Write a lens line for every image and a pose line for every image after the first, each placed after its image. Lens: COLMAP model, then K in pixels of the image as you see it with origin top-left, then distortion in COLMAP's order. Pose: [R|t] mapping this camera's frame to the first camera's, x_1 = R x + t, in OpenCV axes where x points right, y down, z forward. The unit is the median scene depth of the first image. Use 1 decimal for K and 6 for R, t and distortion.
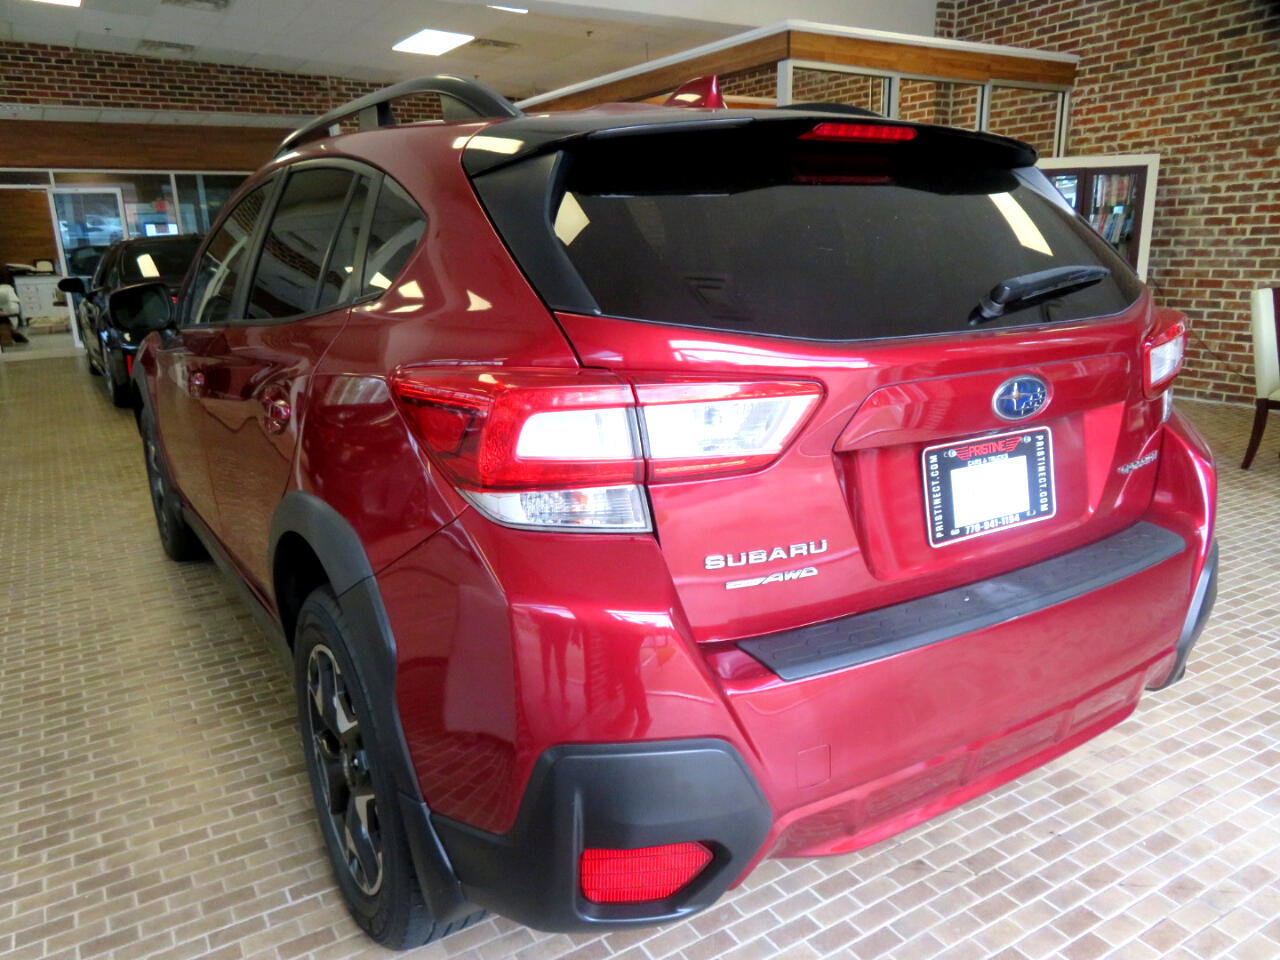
lens RADIAL K [[948.3, 0, 619.7], [0, 948.3, 495.9], [0, 0, 1]] dist [-0.011481, 0.044764]
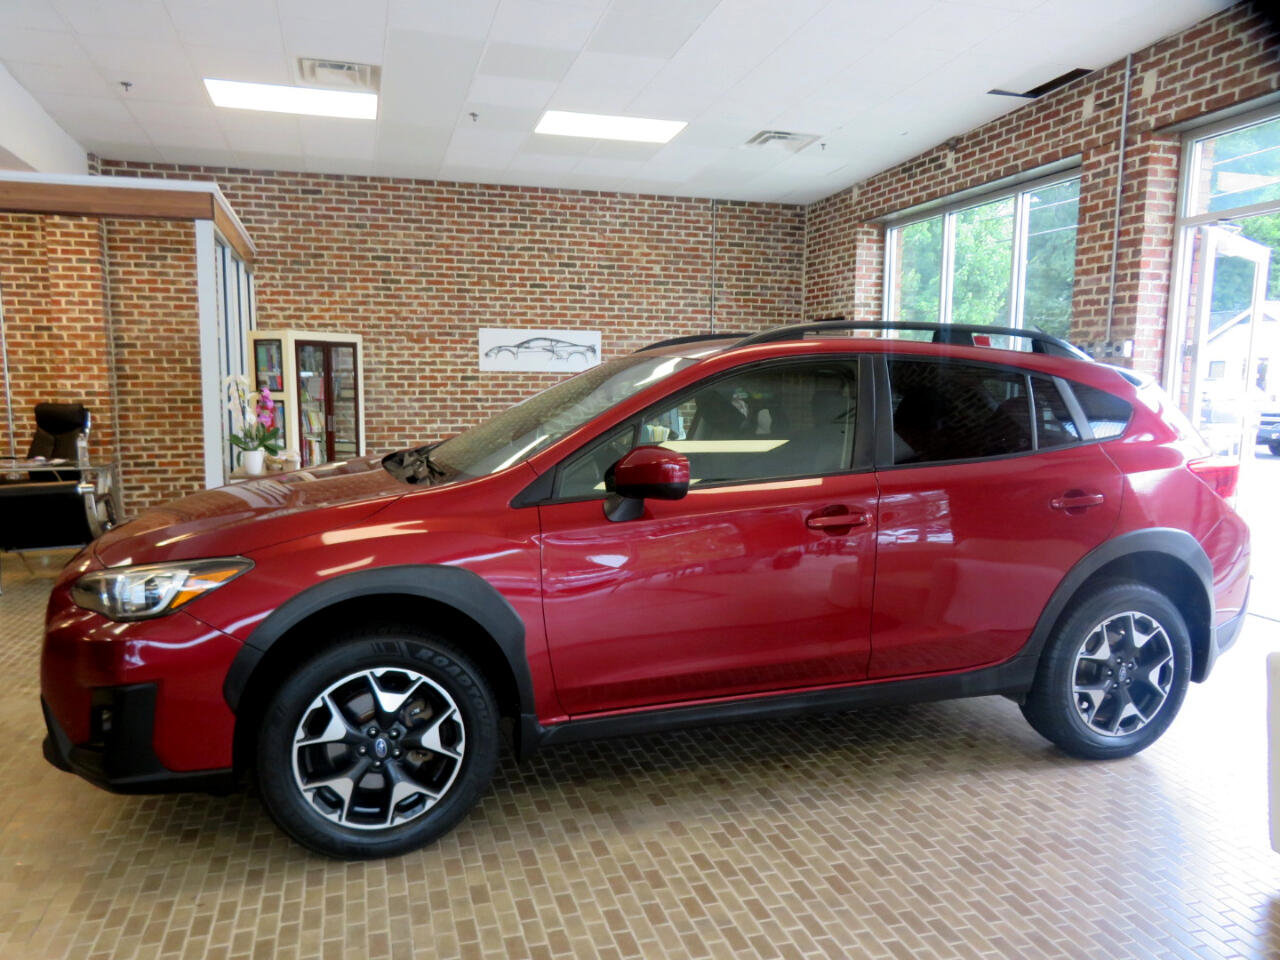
lens RADIAL K [[948.3, 0, 618.0], [0, 948.3, 494.2], [0, 0, 1]] dist [-0.016664, 0.055914]
pose [[0.263128, -0.098684, 0.959700, -0.645951], [0.244617, 0.969072, 0.032579, -0.104159], [-0.933234, 0.226186, 0.279130, 0.362171]]
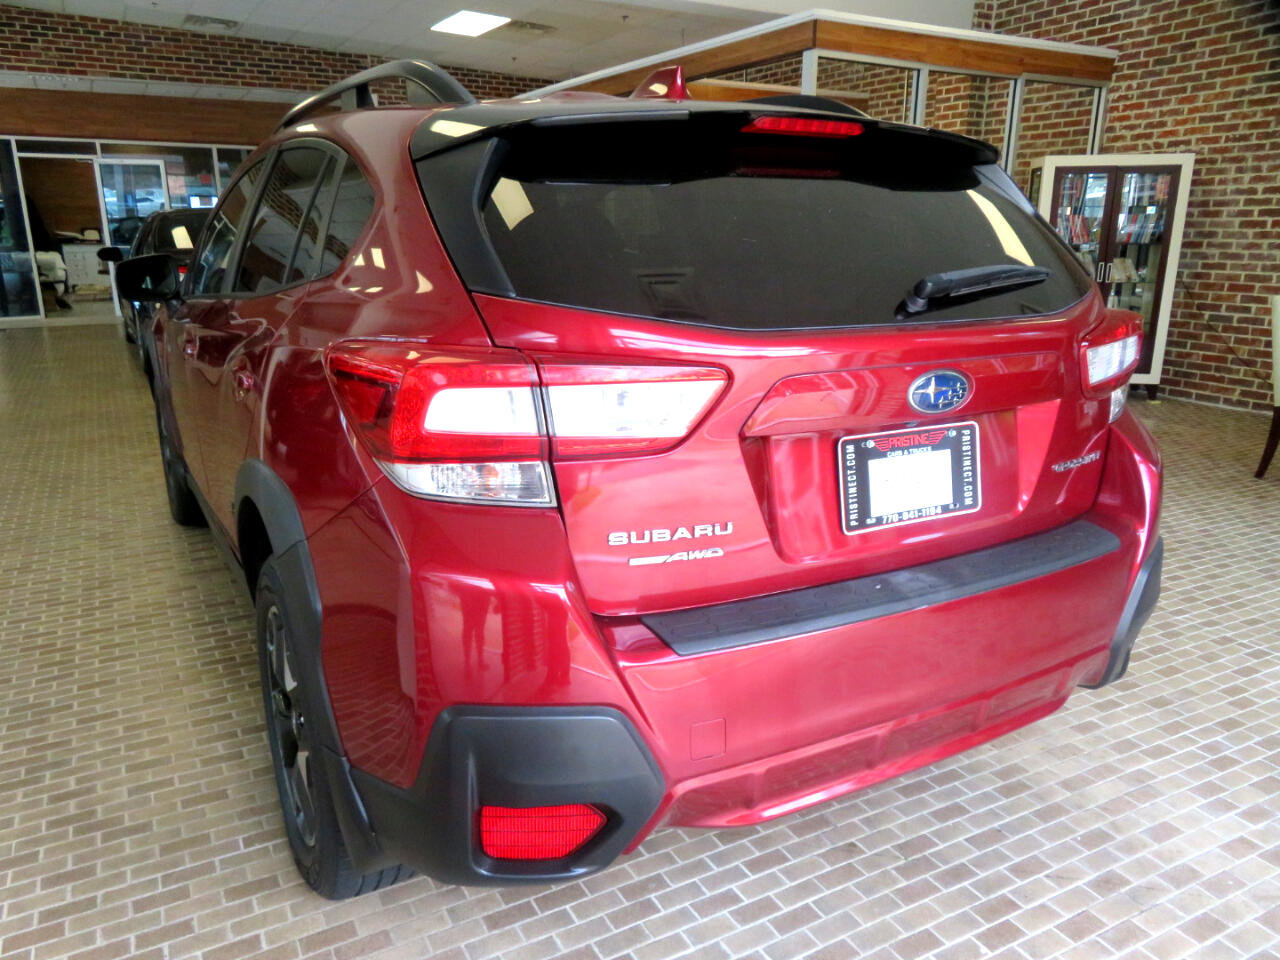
lens RADIAL K [[948.3, 0, 618.0], [0, 948.3, 494.2], [0, 0, 1]] dist [-0.016664, 0.055914]
pose [[0.998479, 0.040239, -0.037683, 0.026285], [-0.039750, 0.999116, 0.013649, 0.001350], [0.038199, -0.012130, 0.999197, -0.007767]]
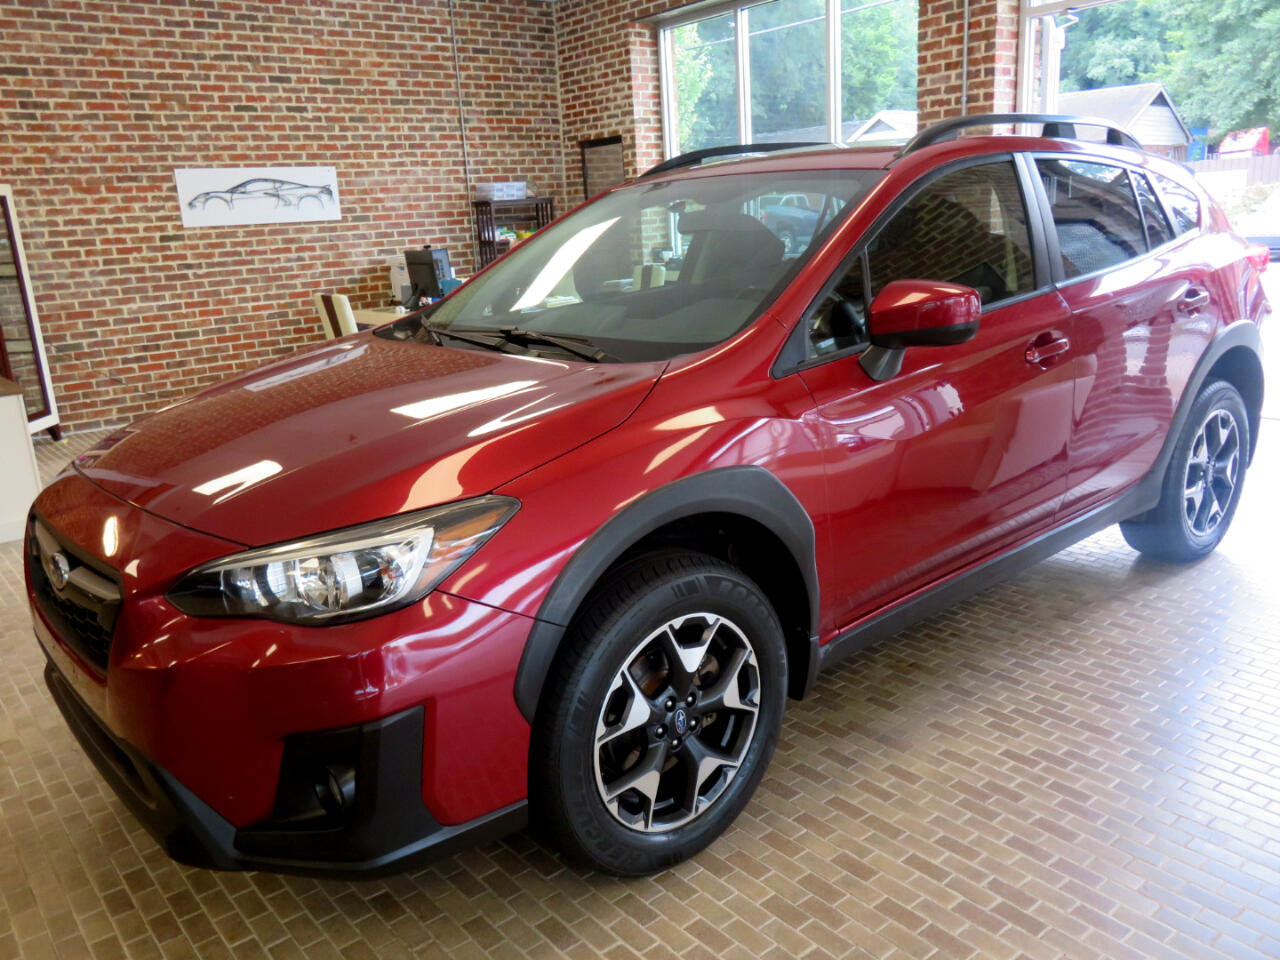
lens RADIAL K [[1042.0, 0, 640.0], [0, 1042.0, 480.0], [0, 0, 1]] dist [0.032784, -0.004118]
pose [[-0.125773, -0.225299, 0.966137, -0.598028], [0.323042, 0.911492, 0.254610, -0.164422], [-0.937990, 0.344126, -0.041860, 0.580412]]
